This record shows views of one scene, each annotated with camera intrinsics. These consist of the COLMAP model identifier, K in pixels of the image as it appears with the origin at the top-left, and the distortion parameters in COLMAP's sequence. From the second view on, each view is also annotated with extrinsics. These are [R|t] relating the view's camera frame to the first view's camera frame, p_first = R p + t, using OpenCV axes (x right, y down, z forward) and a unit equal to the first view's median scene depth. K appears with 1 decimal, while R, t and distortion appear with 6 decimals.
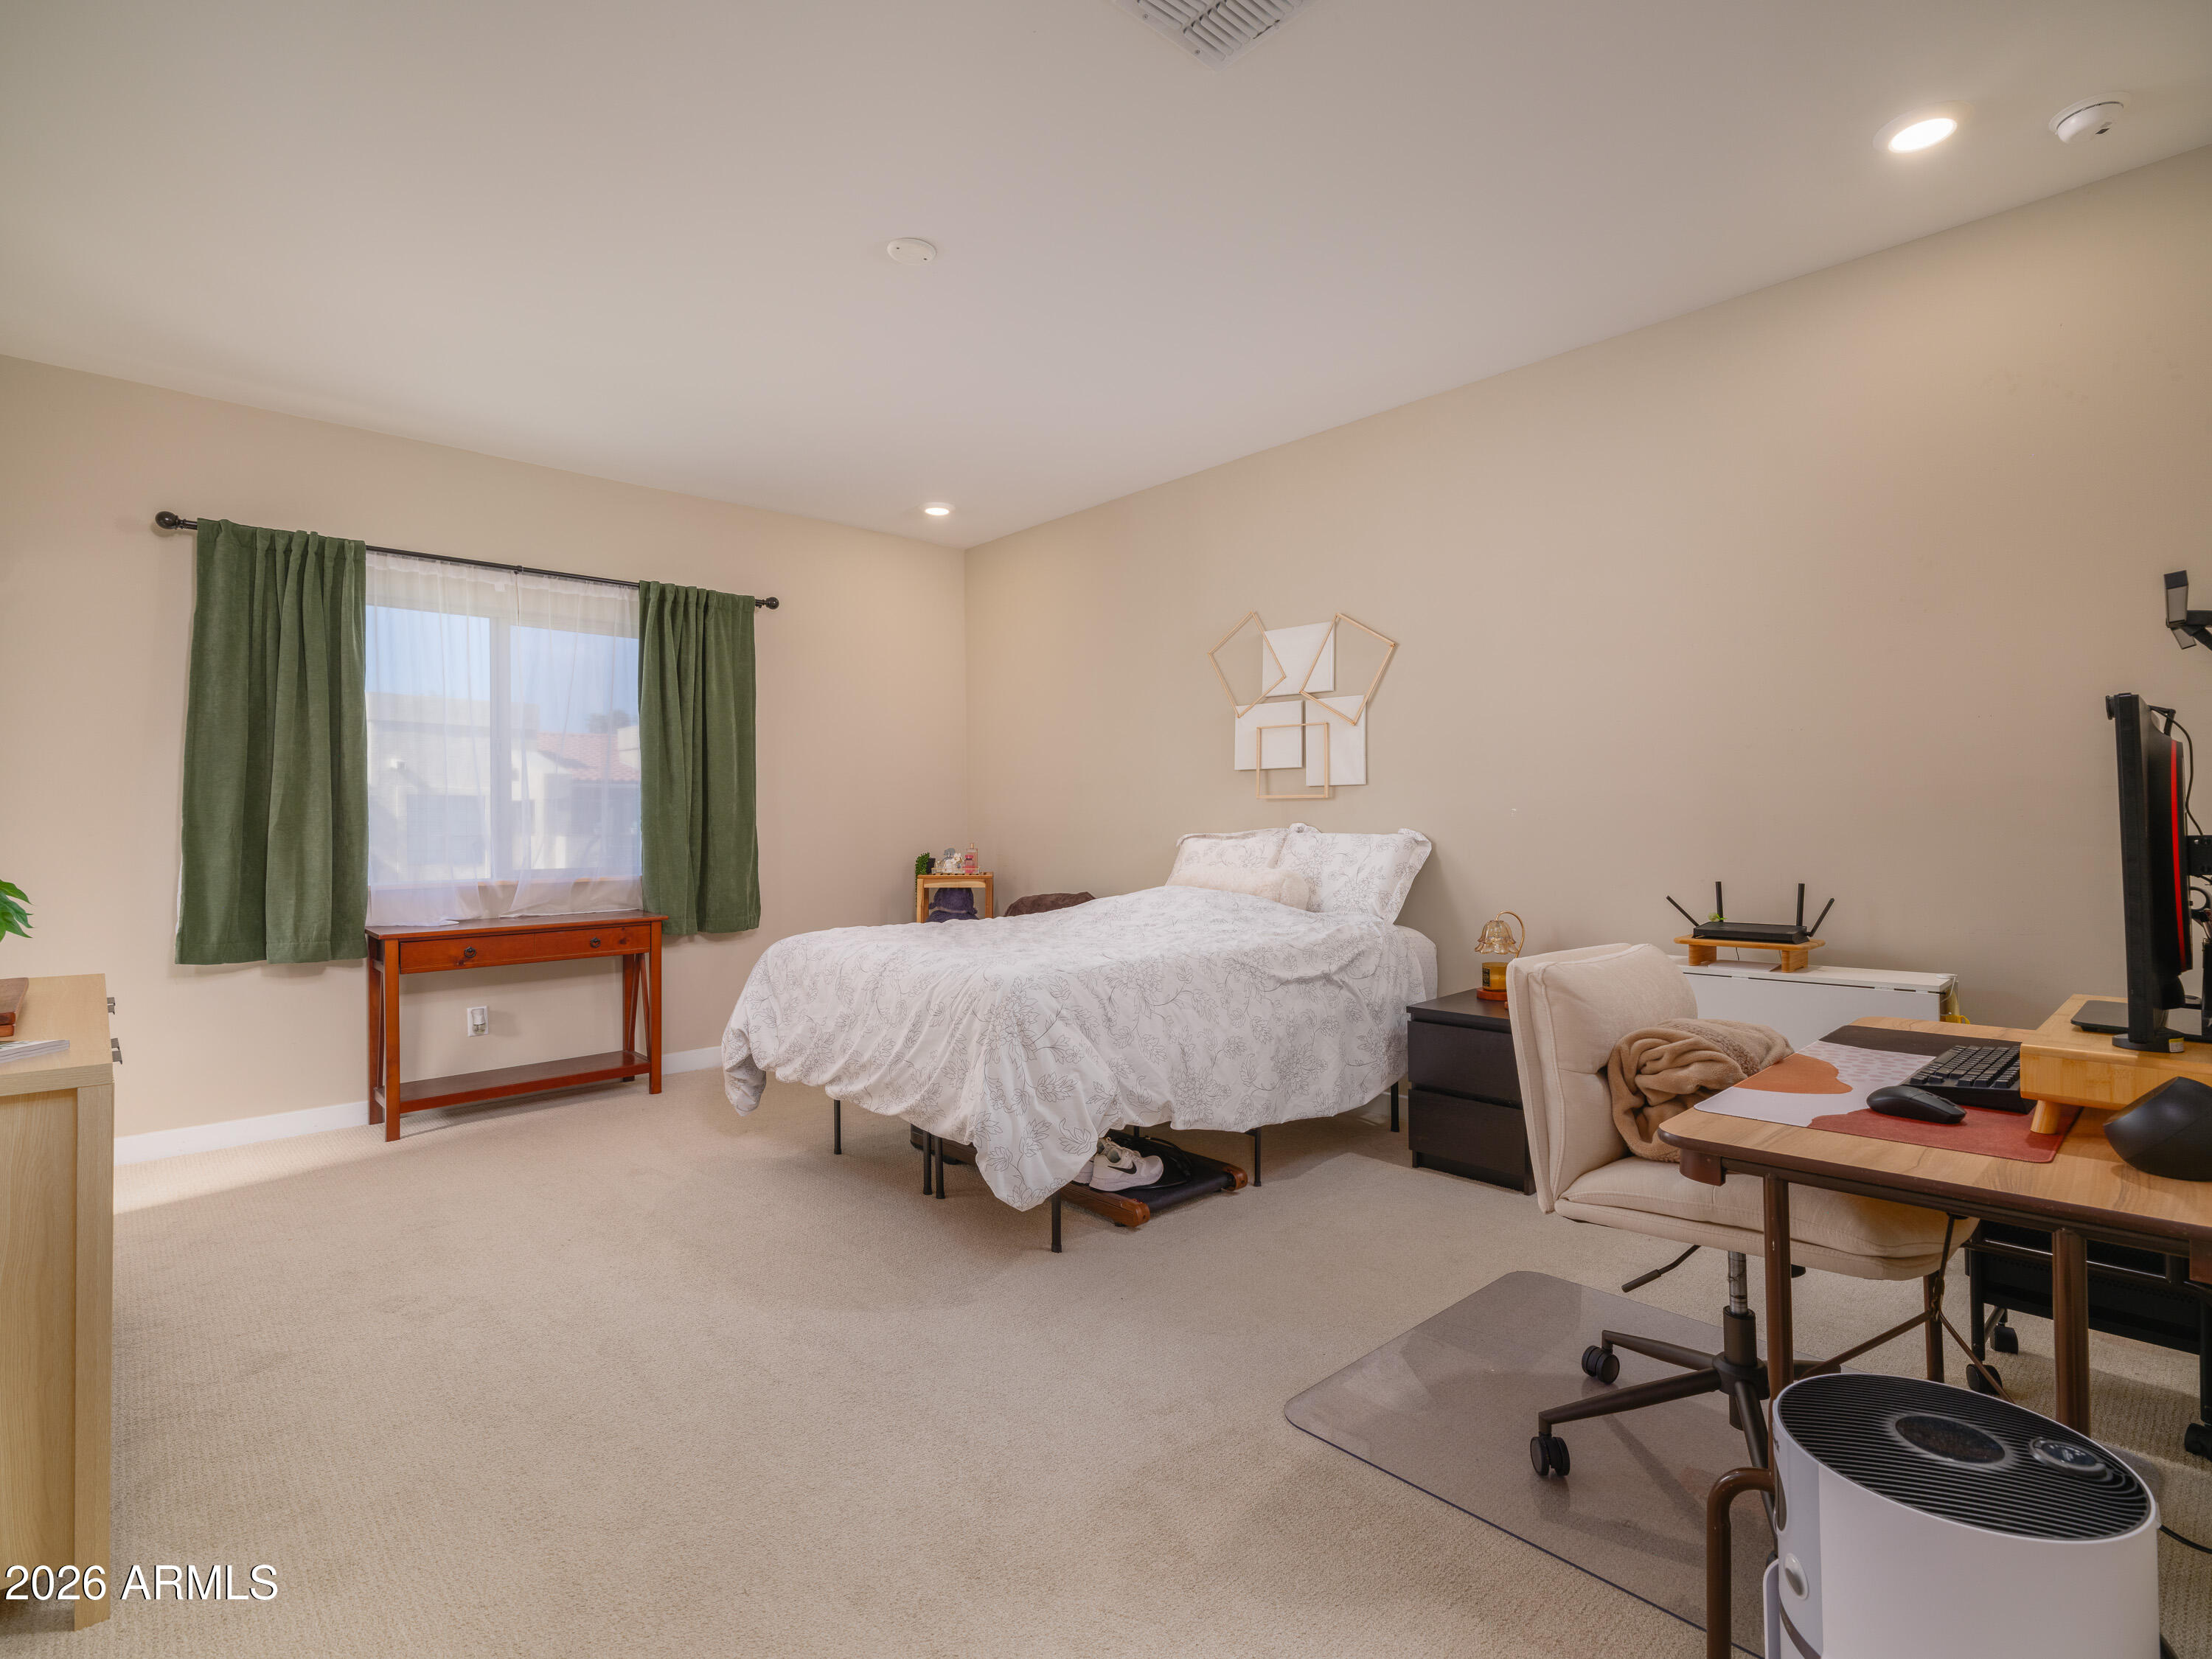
lens RADIAL K [[1077.0, 0, 1121.1], [0, 1077.0, 822.2], [0, 0, 1]] dist [0.005170, 0.000344]
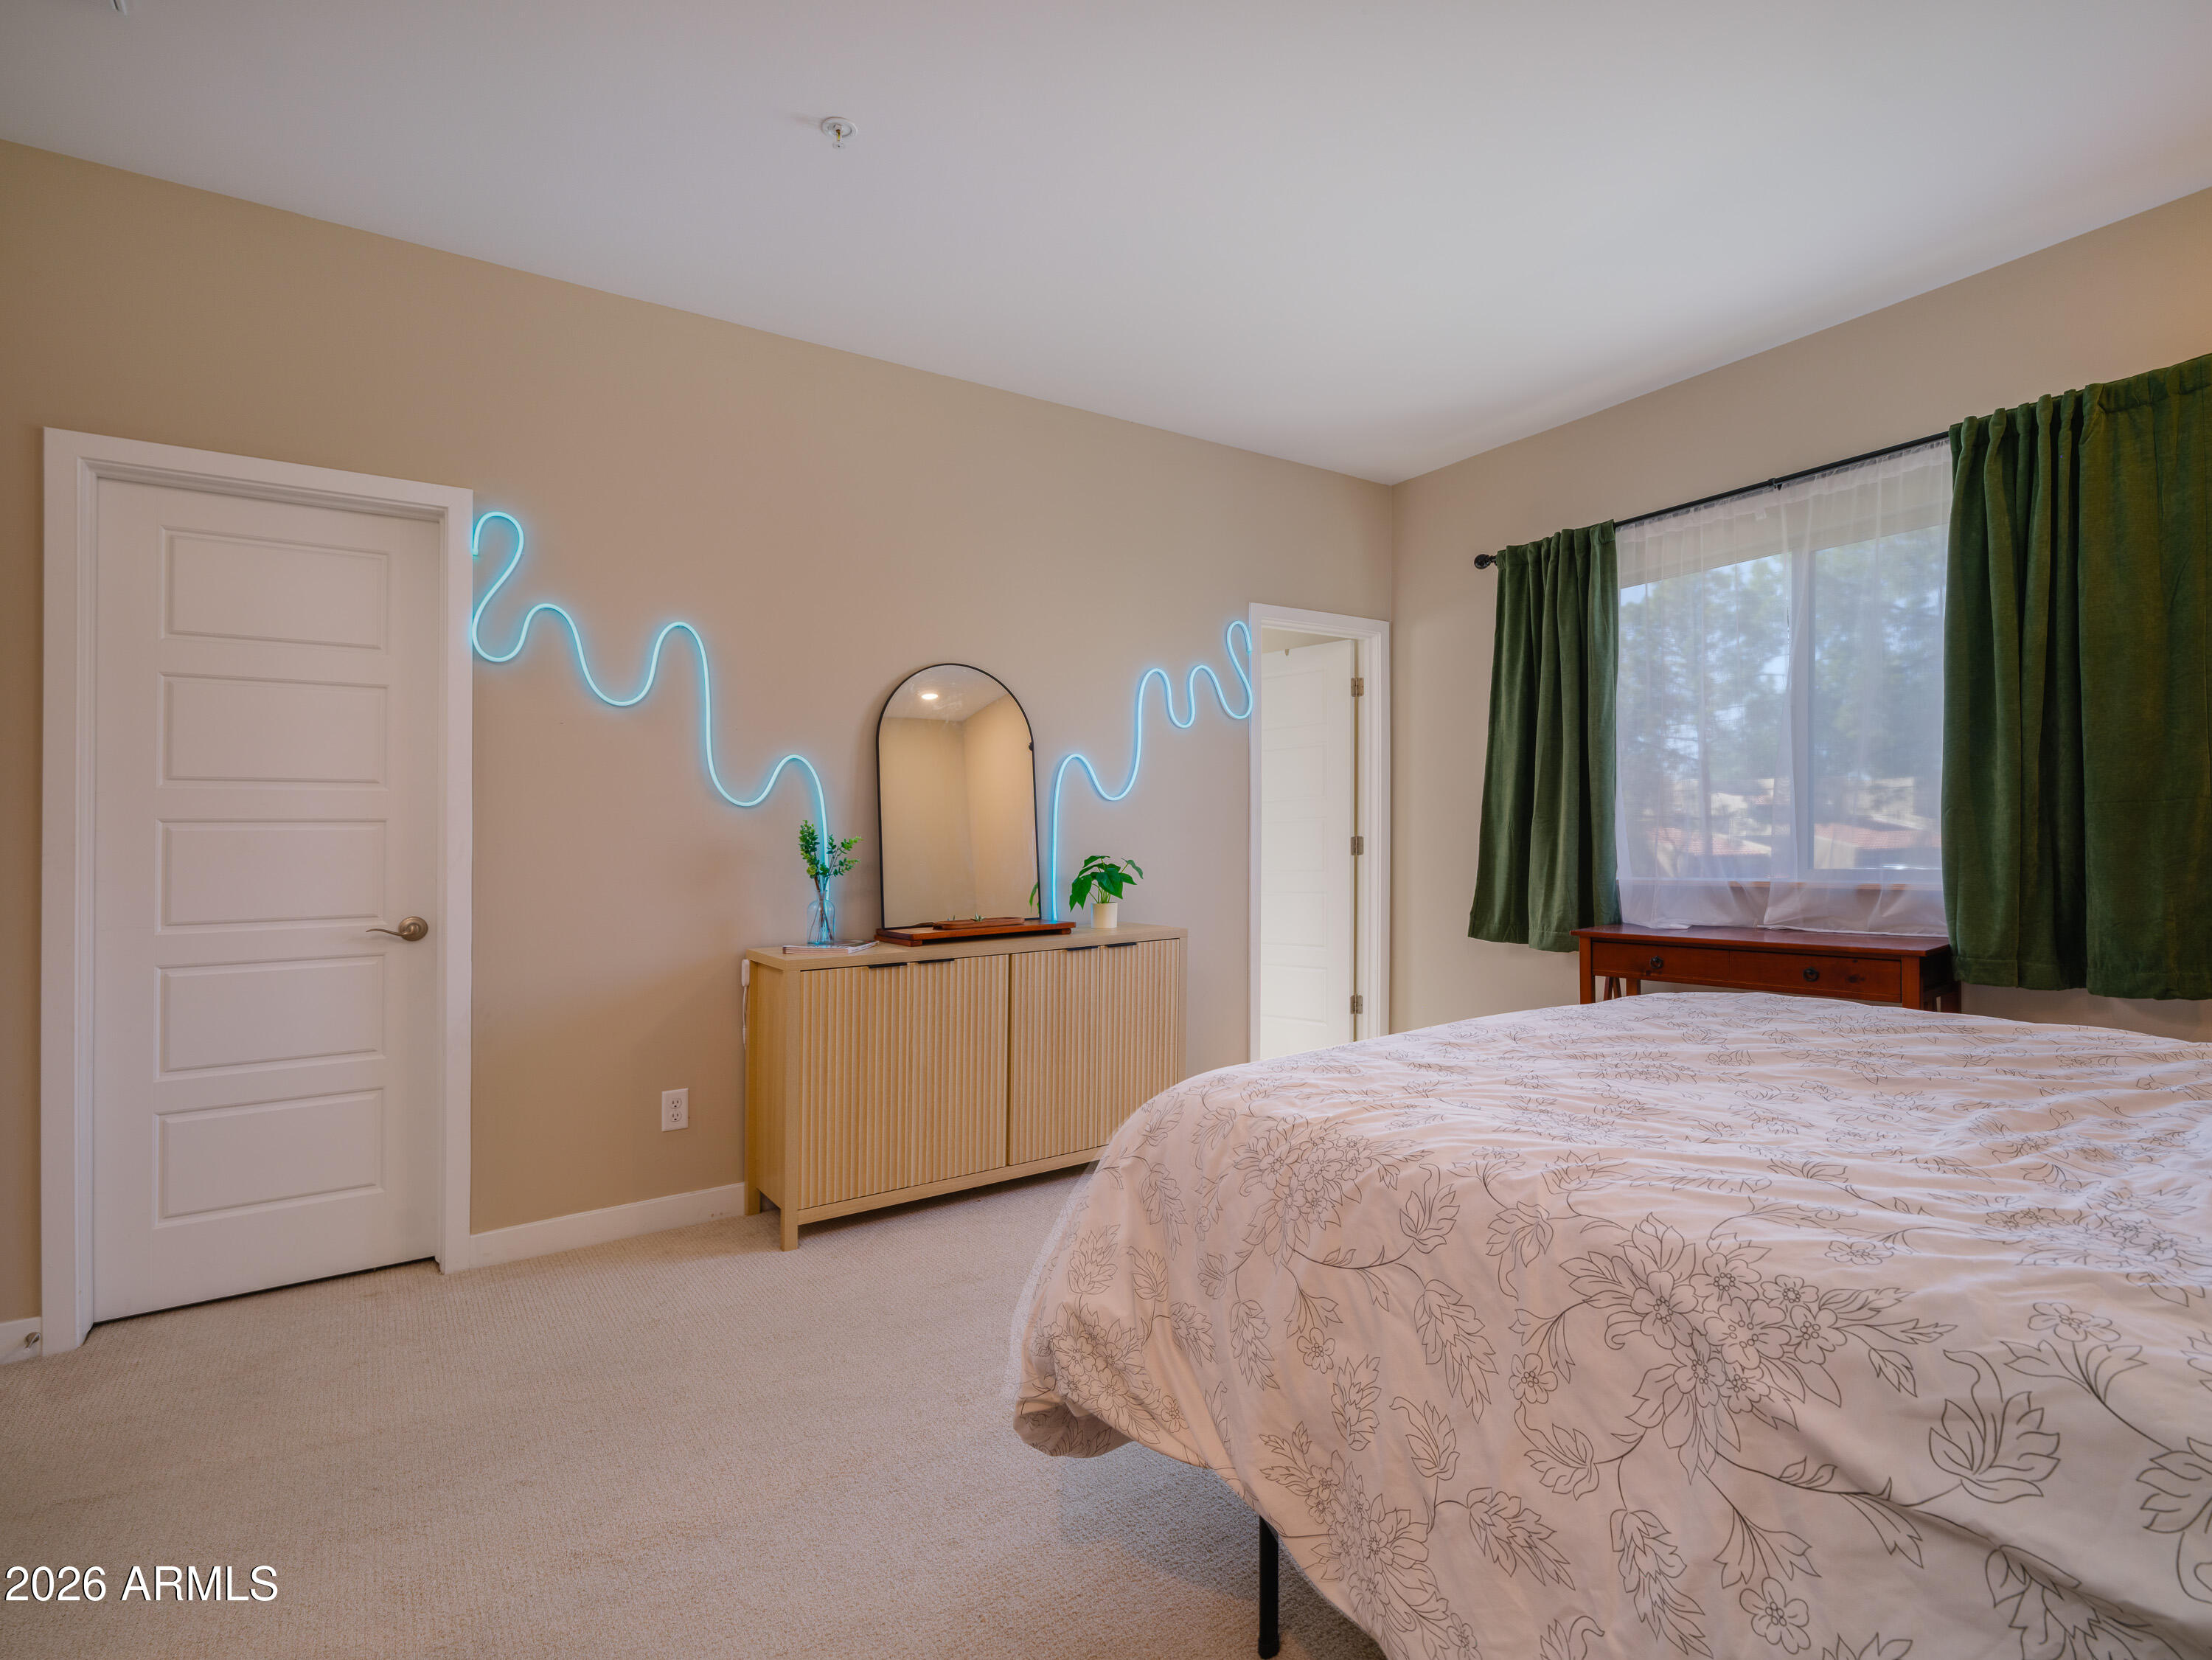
lens RADIAL K [[1090.2, 0, 1109.2], [0, 1090.2, 821.5], [0, 0, 1]] dist [-0.001004, 0.000246]
pose [[-0.170118, -0.006489, -0.985402, 0.379544], [0.027137, 0.999568, -0.011267, 0.007528], [0.985050, -0.028658, -0.169868, 0.839056]]
